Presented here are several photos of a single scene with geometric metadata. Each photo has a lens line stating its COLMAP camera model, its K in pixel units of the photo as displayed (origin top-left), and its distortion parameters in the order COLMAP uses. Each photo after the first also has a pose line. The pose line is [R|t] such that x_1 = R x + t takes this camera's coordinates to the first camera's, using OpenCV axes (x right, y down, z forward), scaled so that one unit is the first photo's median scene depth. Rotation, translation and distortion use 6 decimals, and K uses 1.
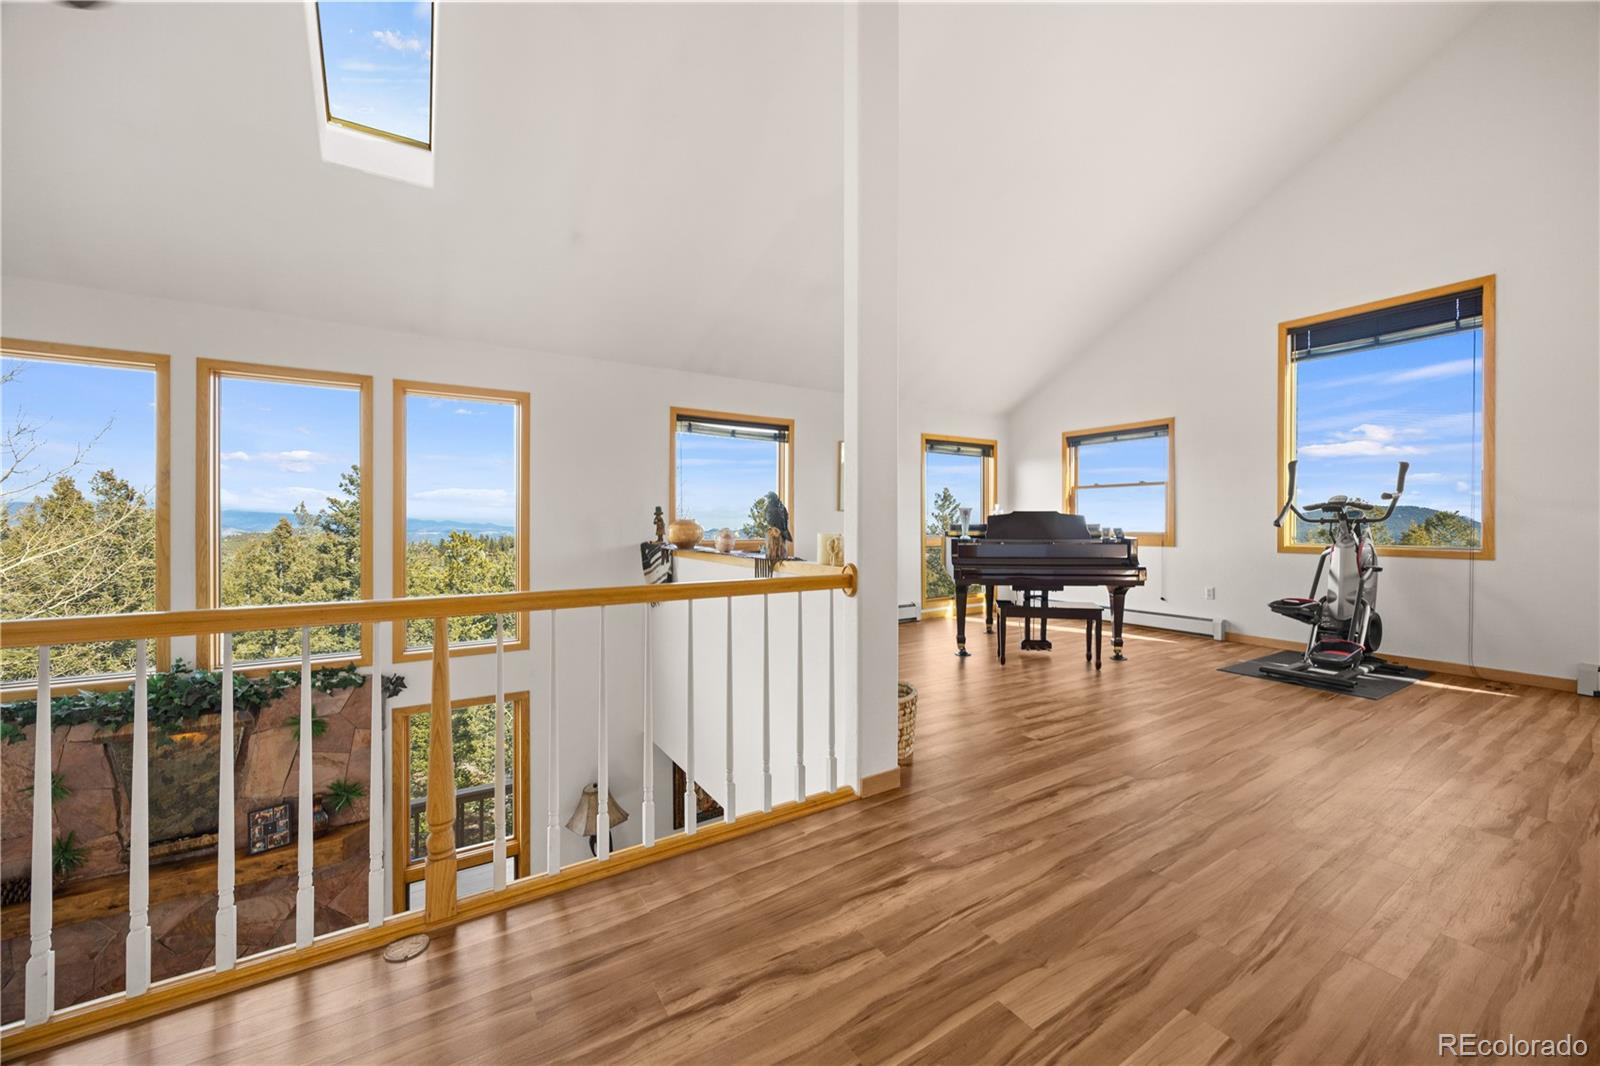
lens RADIAL K [[598.0, 0, 806.4], [0, 598.0, 524.1], [0, 0, 1]] dist [-0.001791, -0.000112]
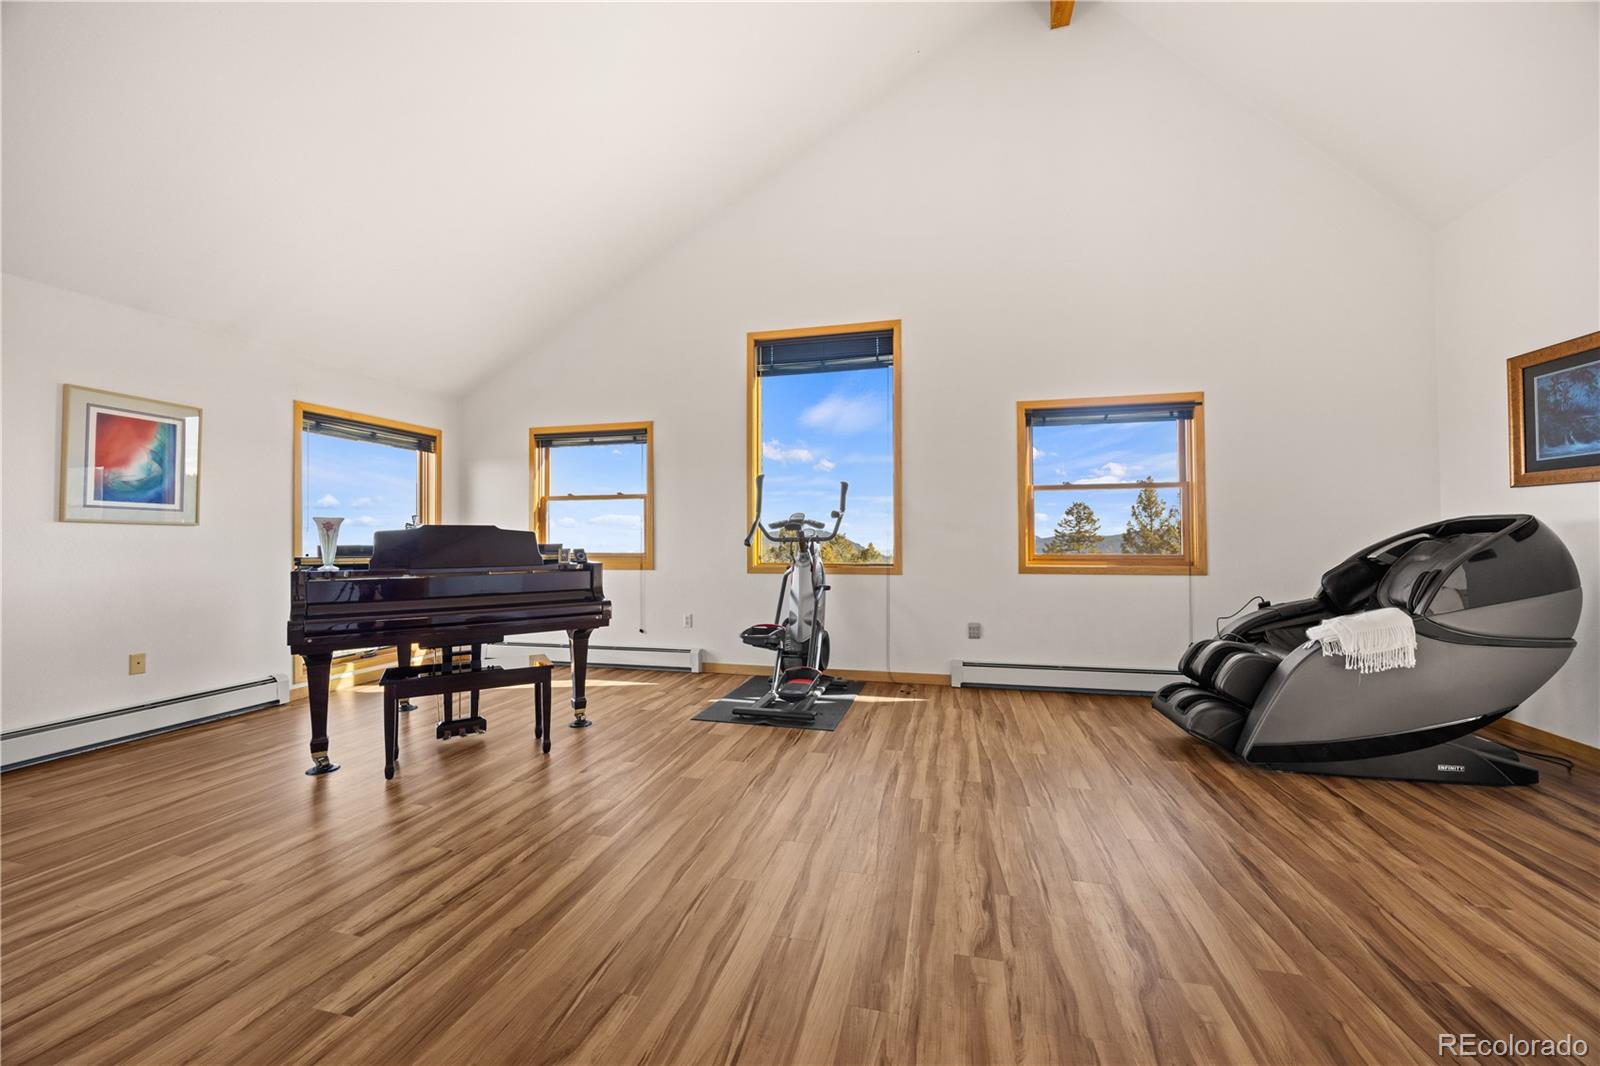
lens RADIAL K [[598.0, 0, 806.4], [0, 598.0, 524.1], [0, 0, 1]] dist [-0.001791, -0.000112]
pose [[0.716308, 0.016753, 0.697583, 0.205447], [0.006954, 0.999491, -0.031145, -0.000002], [-0.697749, 0.027160, 0.715827, 0.270329]]
